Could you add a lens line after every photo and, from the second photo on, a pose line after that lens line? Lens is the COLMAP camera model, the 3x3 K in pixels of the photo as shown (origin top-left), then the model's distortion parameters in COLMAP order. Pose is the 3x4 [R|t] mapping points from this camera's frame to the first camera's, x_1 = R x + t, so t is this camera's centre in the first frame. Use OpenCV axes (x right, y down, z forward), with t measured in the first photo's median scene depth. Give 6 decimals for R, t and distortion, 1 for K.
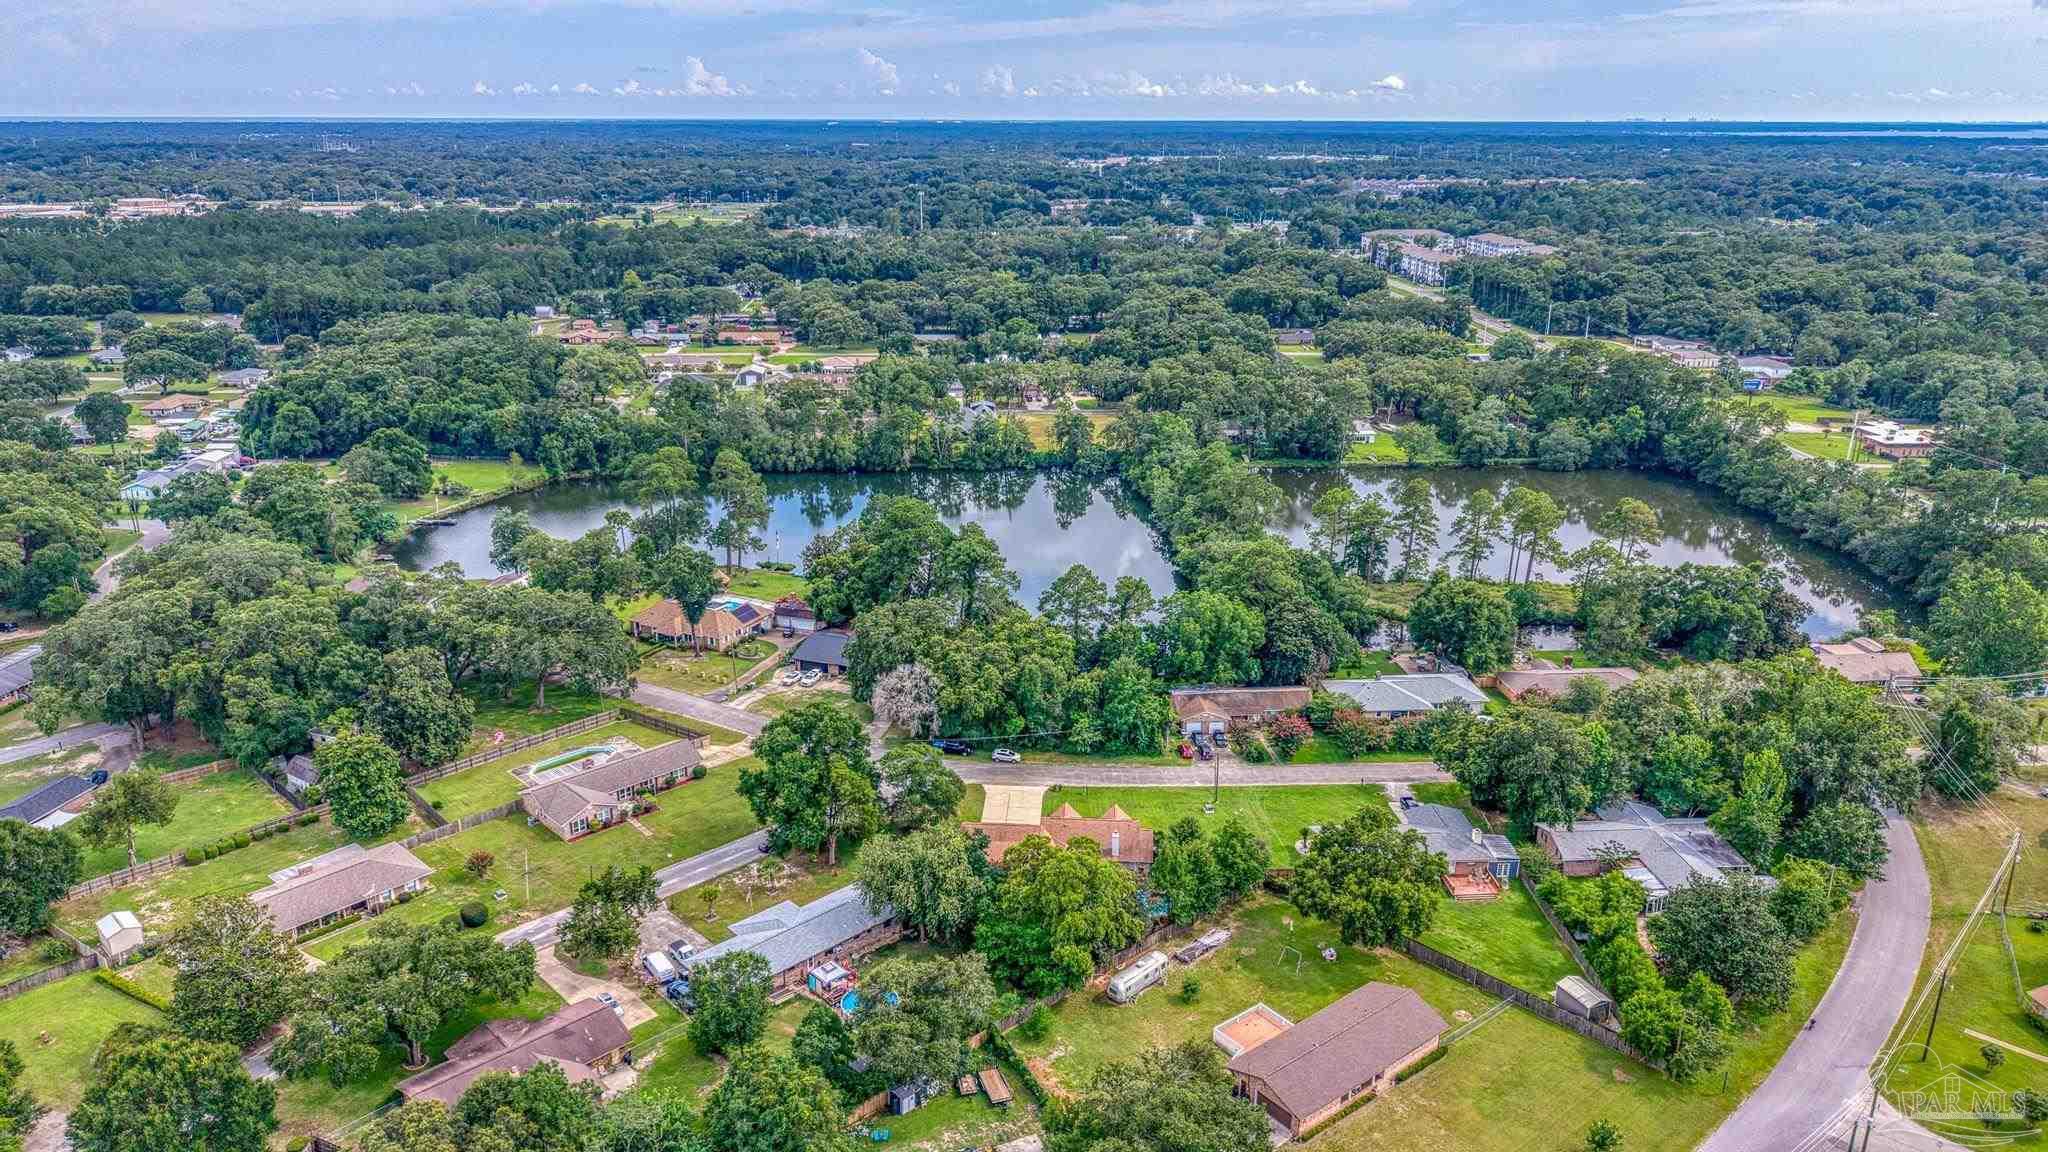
lens RADIAL K [[1385.0, 0, 1013.2], [0, 1385.0, 568.5], [0, 0, 1]] dist [0.027216, -0.033368]
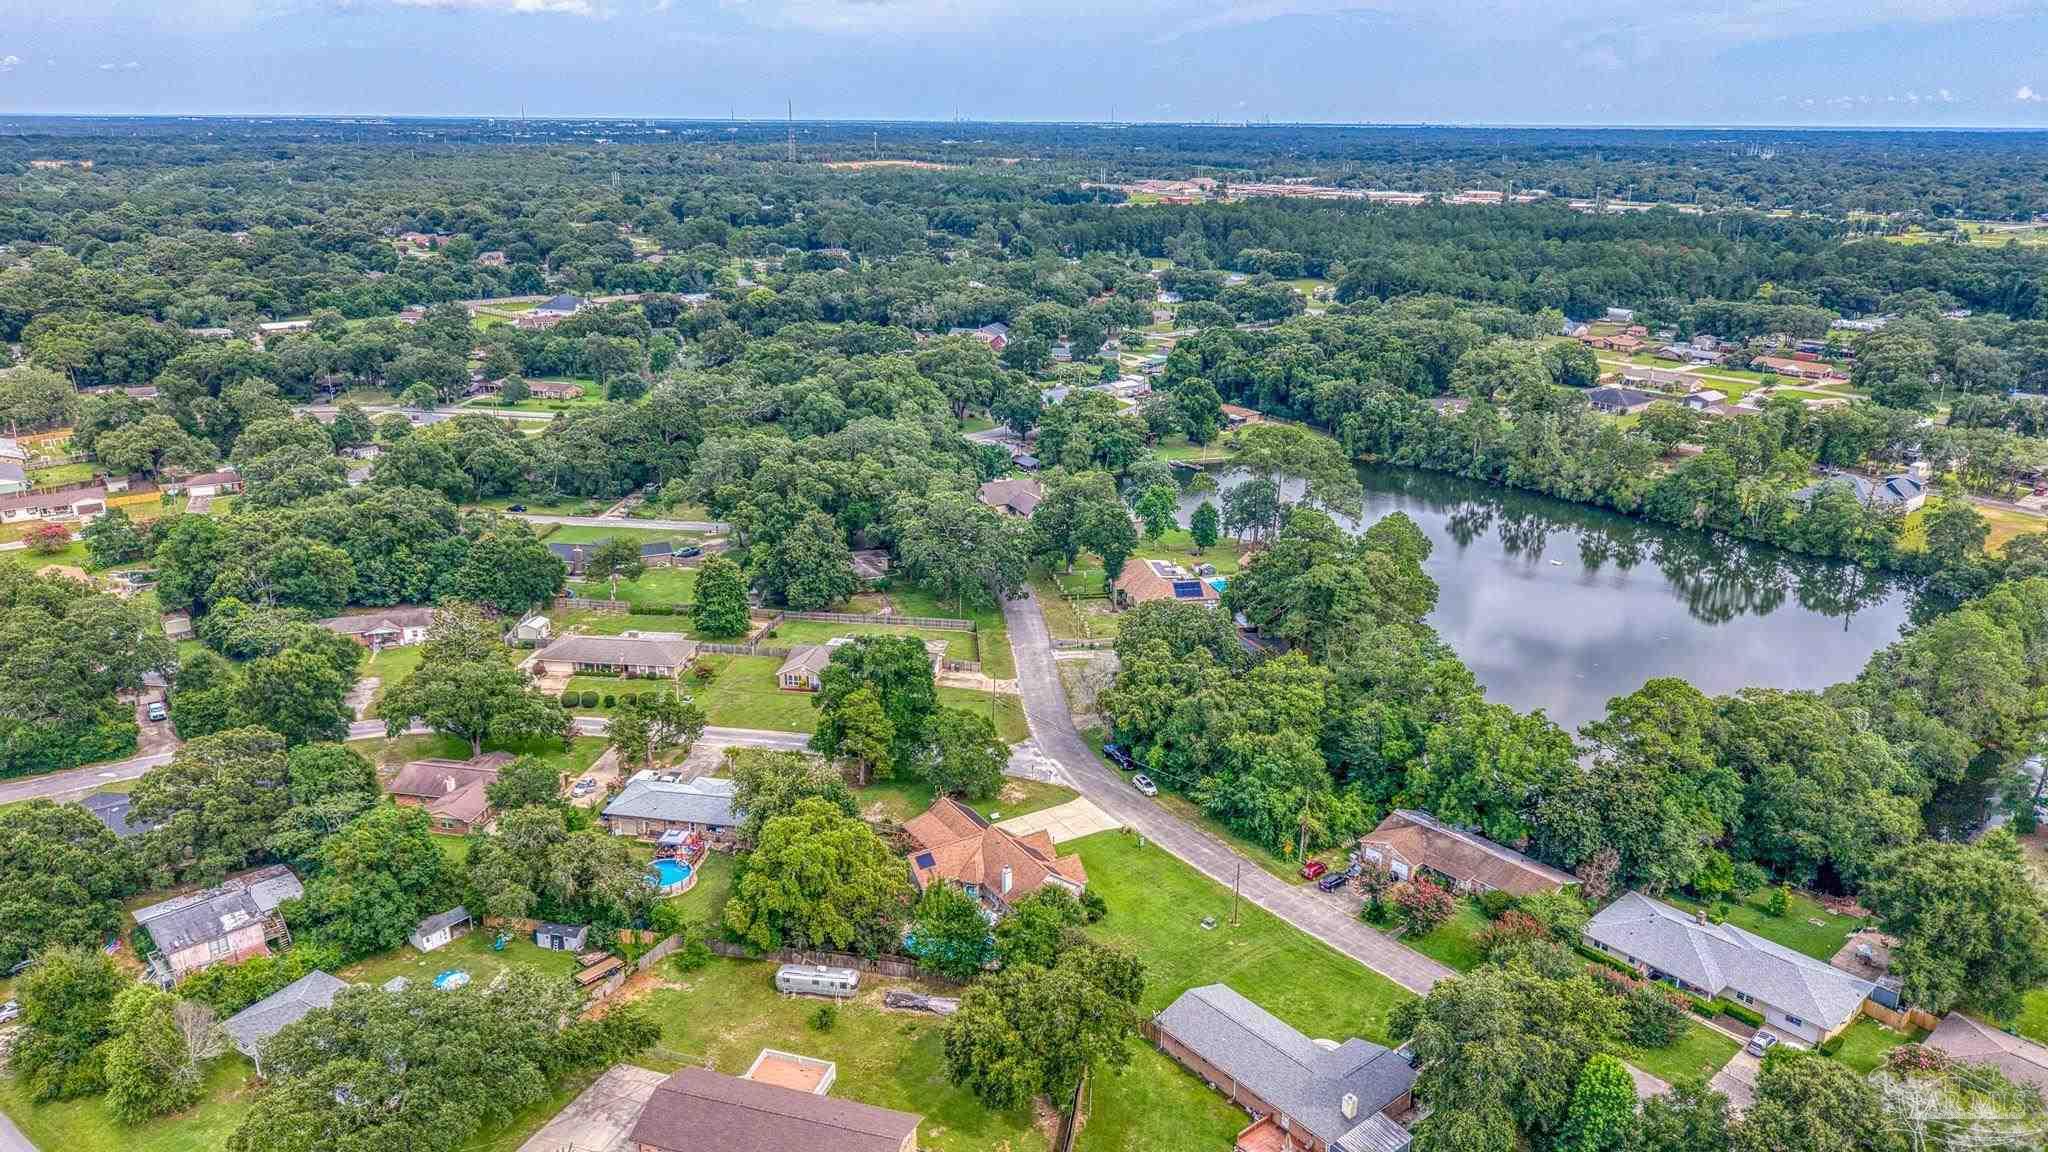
lens RADIAL K [[1385.0, 0, 1019.7], [0, 1385.0, 581.1], [0, 0, 1]] dist [0.027216, -0.033368]
pose [[0.566864, 0.255324, -0.783246, 0.340054], [-0.254928, 0.958459, 0.127940, -0.045765], [0.783375, 0.127147, 0.608406, 0.214647]]
